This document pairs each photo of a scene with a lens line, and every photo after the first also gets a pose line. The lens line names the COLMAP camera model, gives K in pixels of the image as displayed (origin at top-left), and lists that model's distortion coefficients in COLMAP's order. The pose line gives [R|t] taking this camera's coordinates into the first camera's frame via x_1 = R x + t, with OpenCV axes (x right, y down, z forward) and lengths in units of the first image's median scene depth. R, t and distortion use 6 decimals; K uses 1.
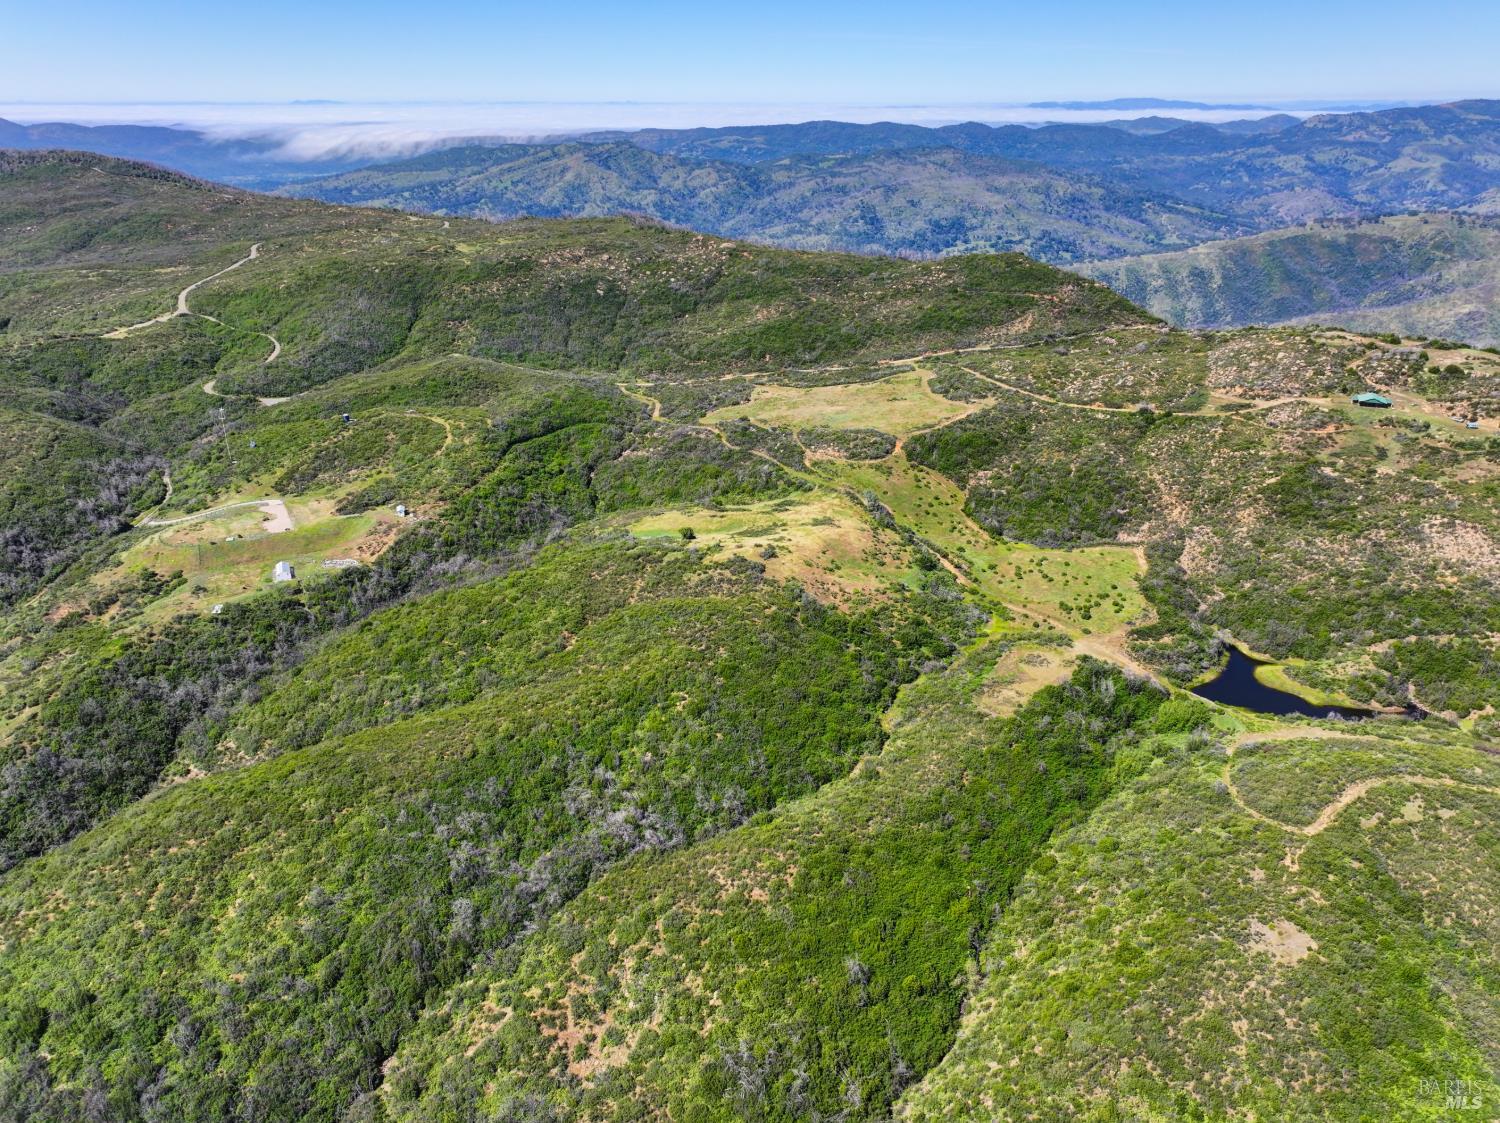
lens RADIAL K [[1058.9, 0, 750.0], [0, 1058.9, 561.5], [0, 0, 1]] dist [-0.003238, 0.000066]
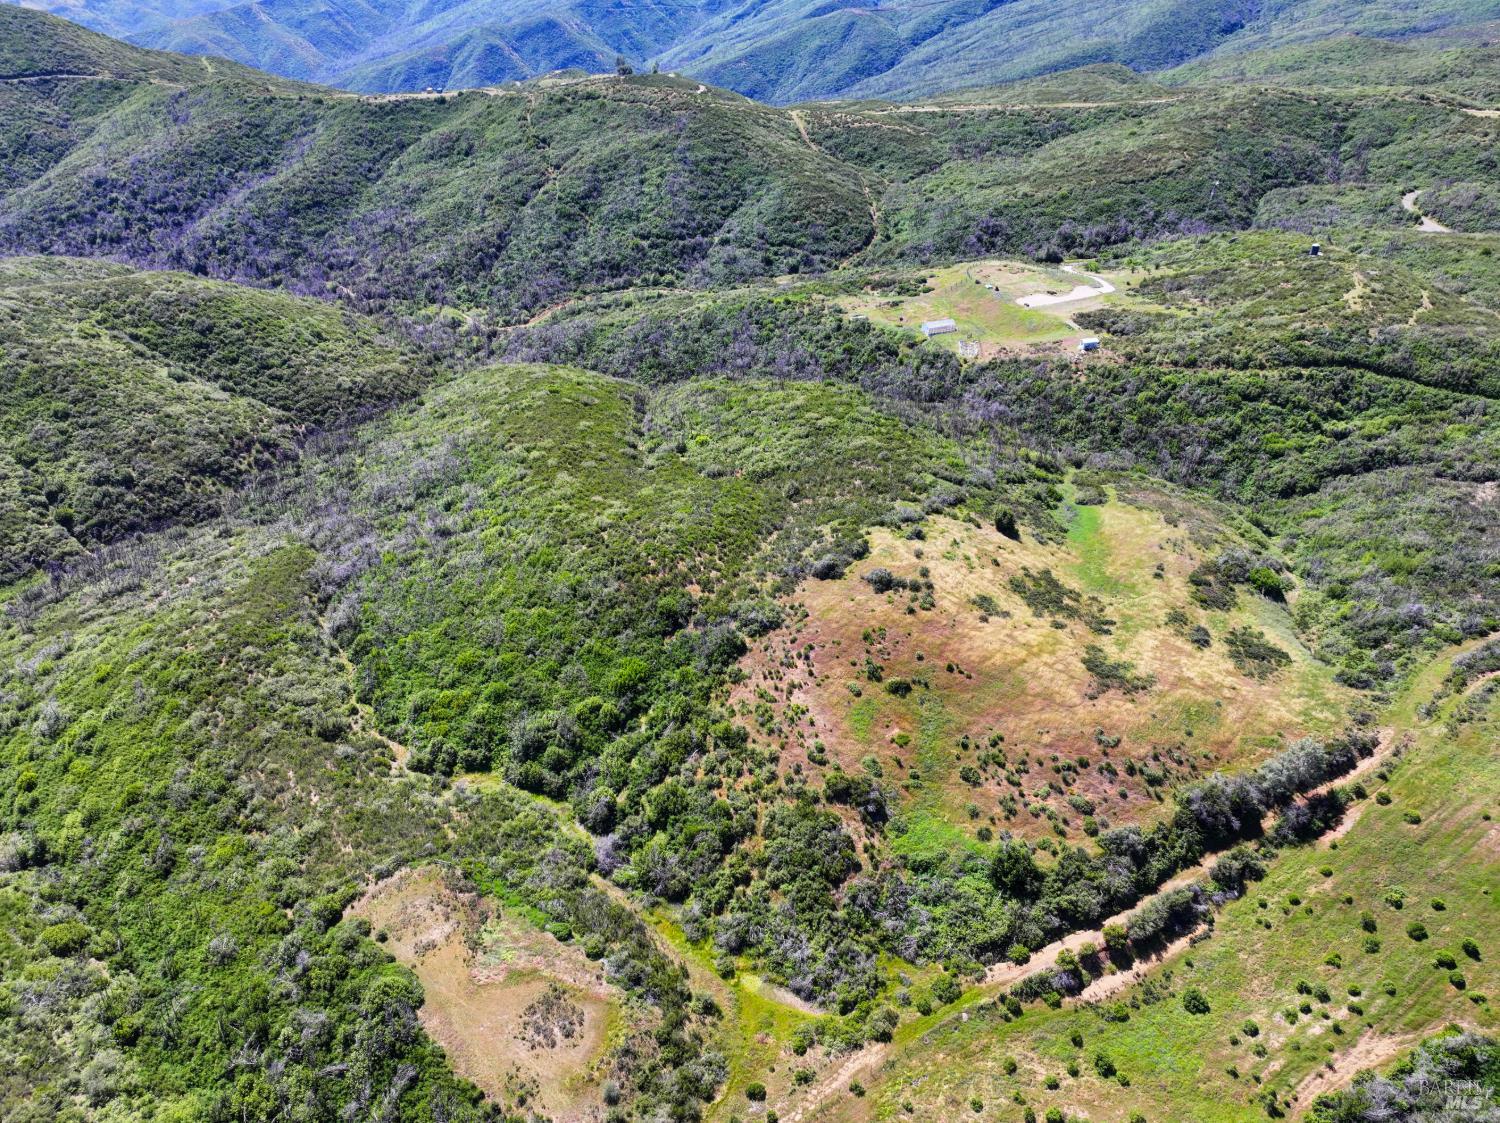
lens RADIAL K [[1043.2, 0, 753.4], [0, 1043.2, 557.2], [0, 0, 1]] dist [0.006396, 0.003984]
pose [[-0.057560, 0.553873, -0.830609, 0.444591], [-0.403520, 0.748092, 0.526812, -0.262779], [0.913159, 0.365490, 0.180439, 0.804825]]
